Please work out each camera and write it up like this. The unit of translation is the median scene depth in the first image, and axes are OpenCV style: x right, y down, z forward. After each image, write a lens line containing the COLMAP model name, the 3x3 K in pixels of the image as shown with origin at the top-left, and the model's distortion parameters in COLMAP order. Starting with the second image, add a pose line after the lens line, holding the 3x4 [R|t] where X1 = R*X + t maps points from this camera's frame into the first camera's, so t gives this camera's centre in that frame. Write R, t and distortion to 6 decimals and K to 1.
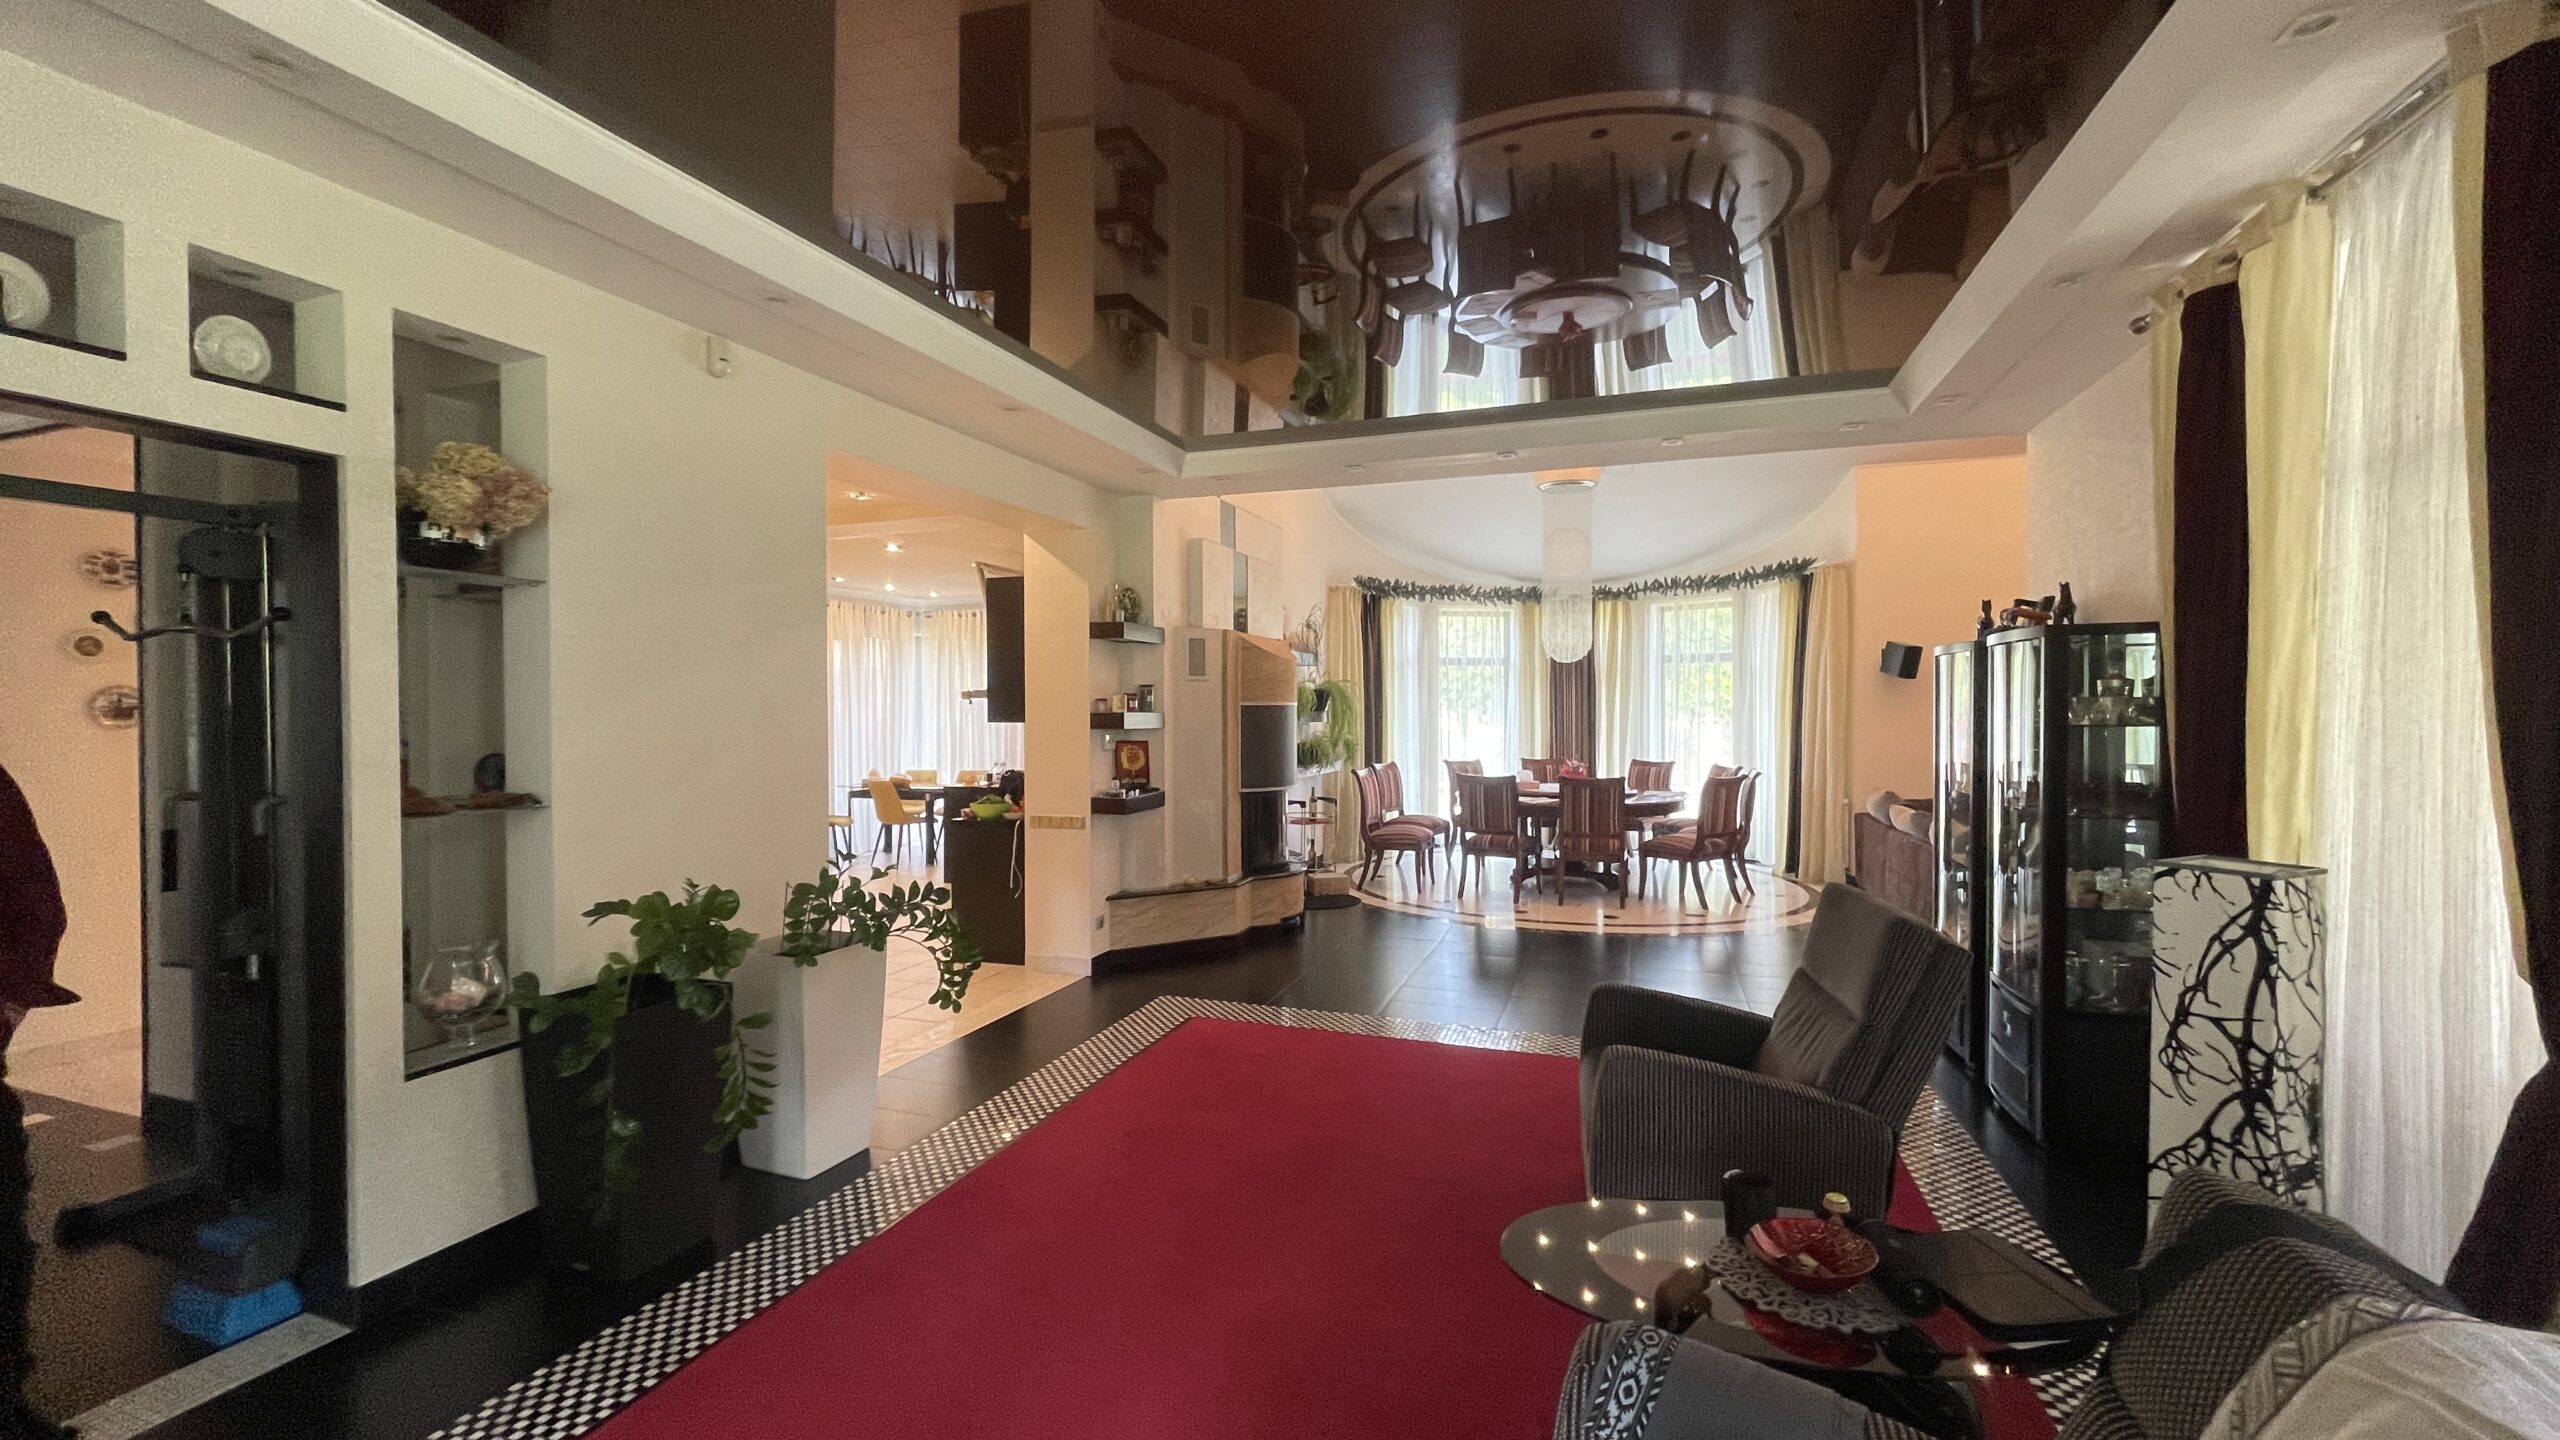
lens RADIAL K [[1046.6, 0, 1280.0], [0, 1046.6, 720.0], [0, 0, 1]] dist [-0.002724, -0.000196]
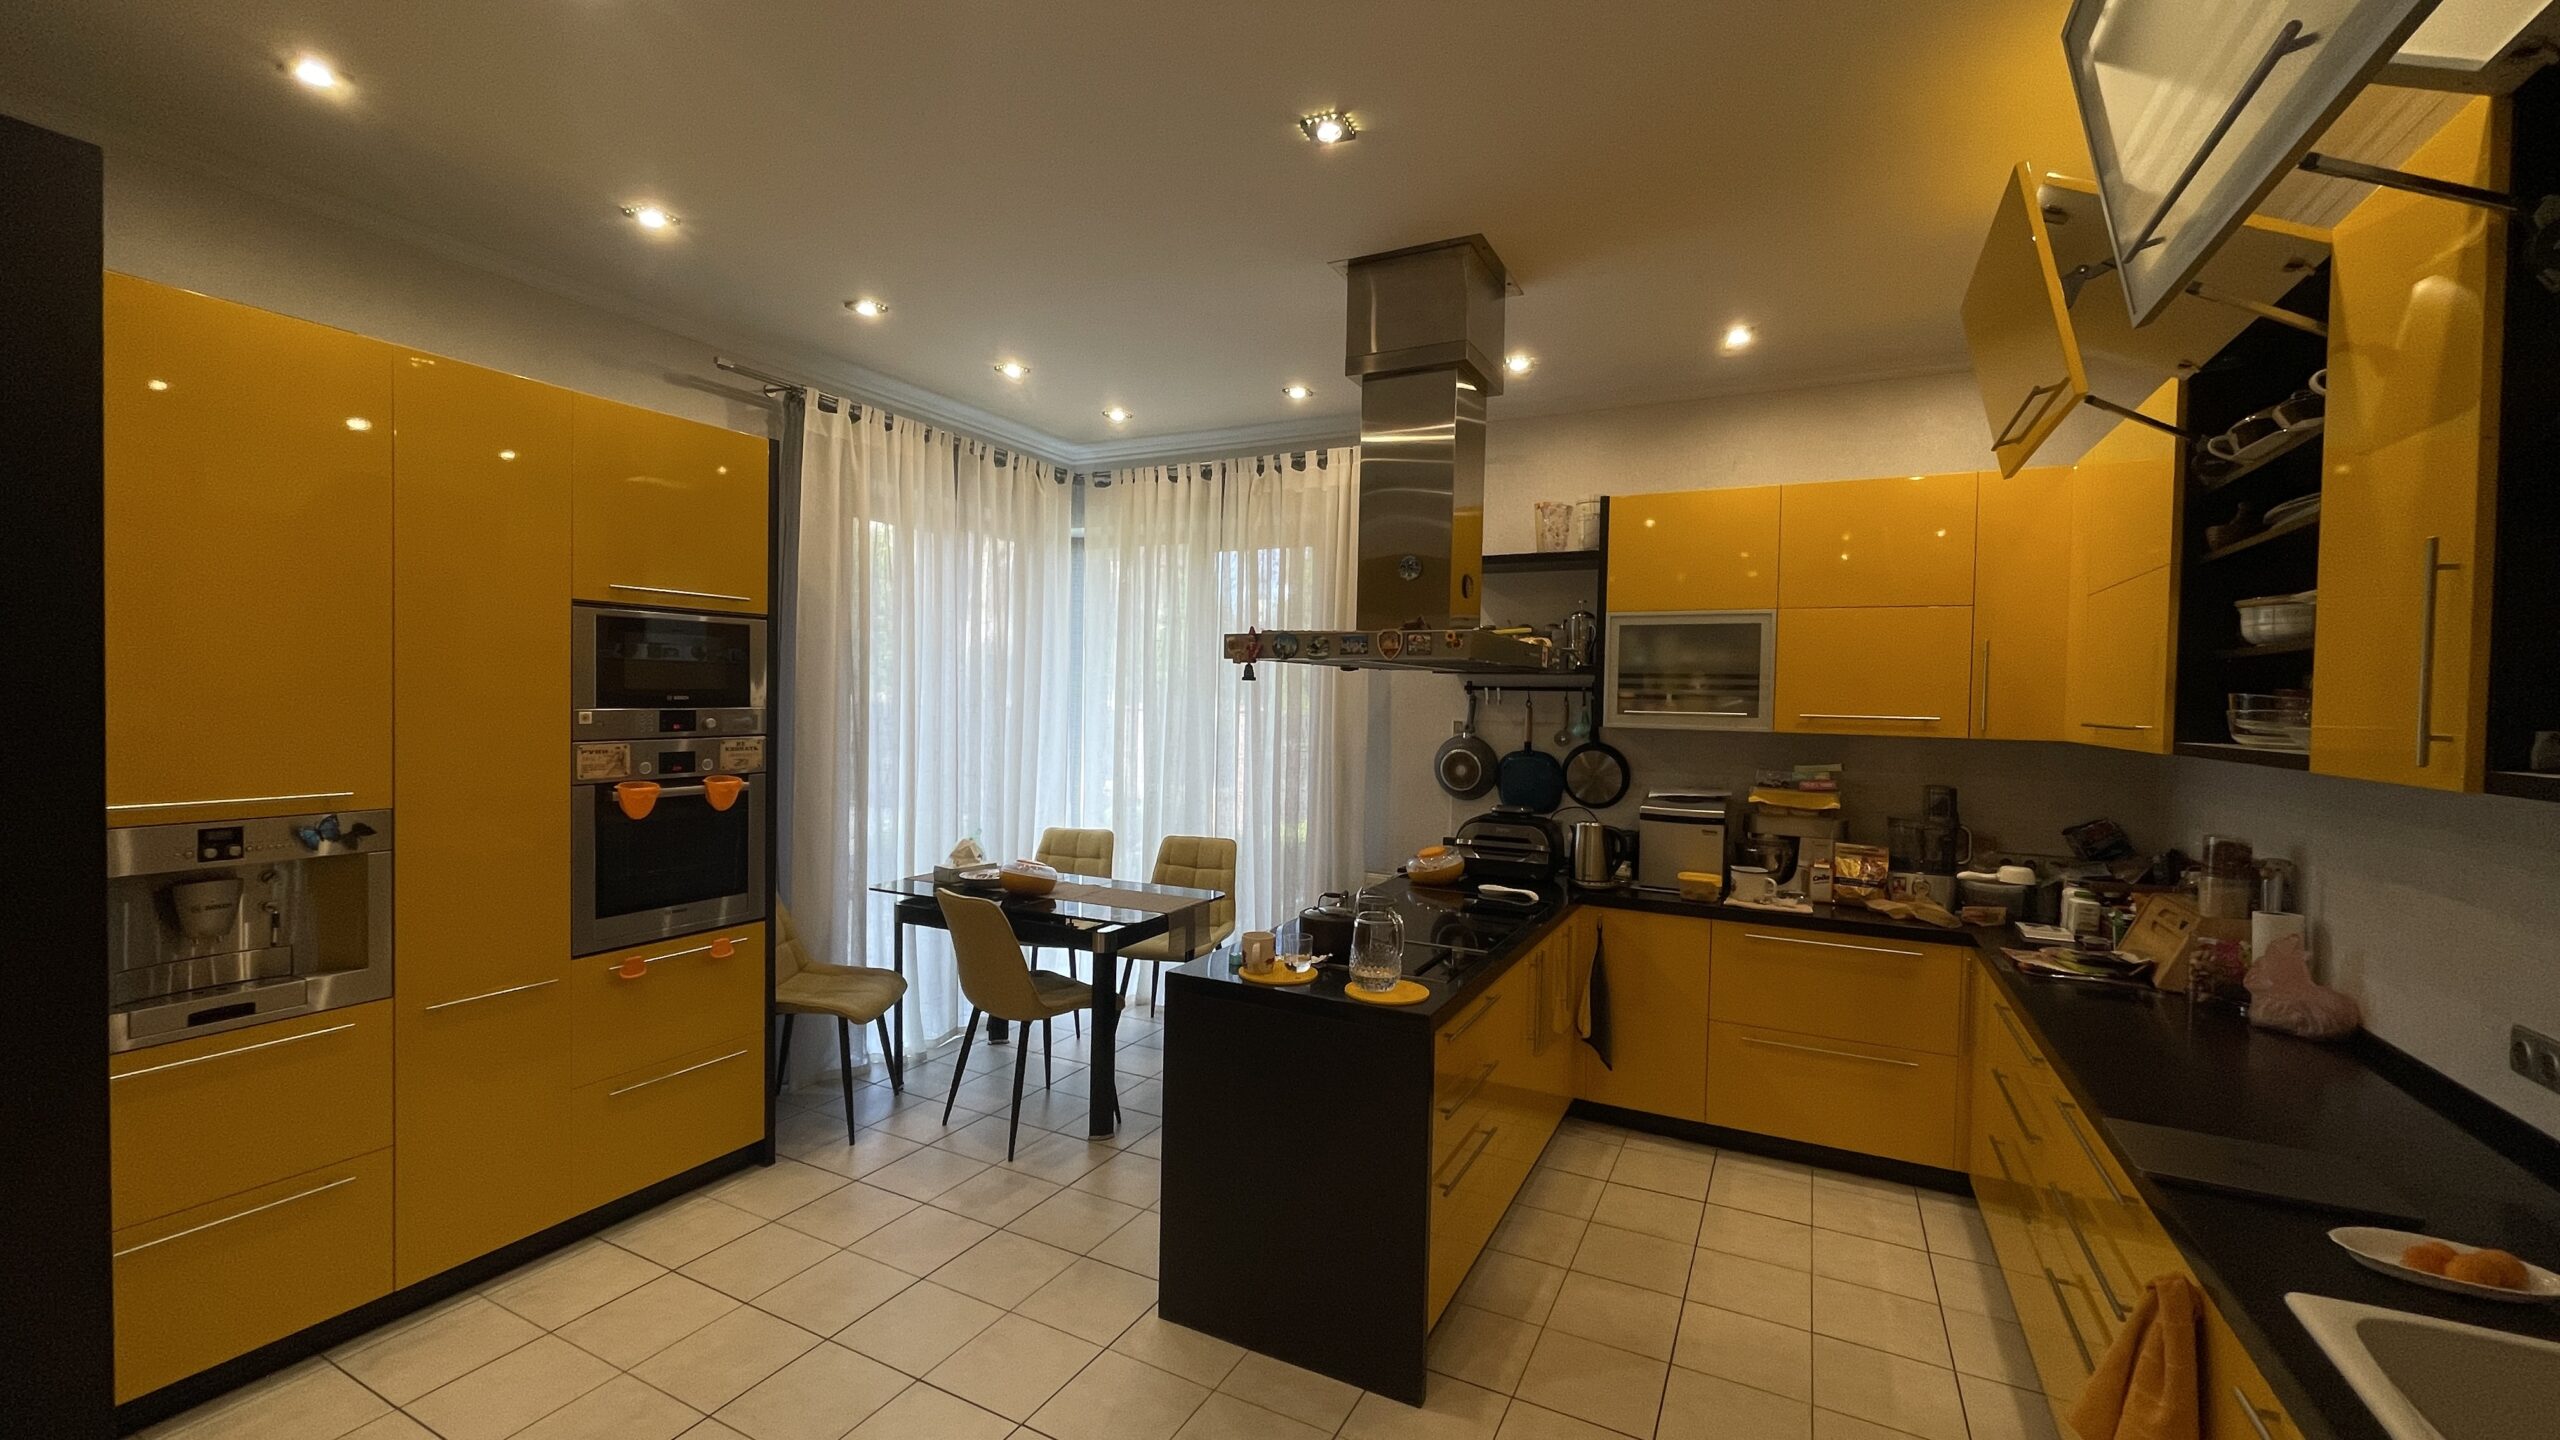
lens RADIAL K [[1046.6, 0, 1280.0], [0, 1046.6, 720.0], [0, 0, 1]] dist [-0.002724, -0.000196]
pose [[0.991504, 0.026097, -0.127433, -0.230598], [-0.024683, 0.999615, 0.012663, -0.006673], [0.127714, -0.009410, 0.991766, 0.649818]]
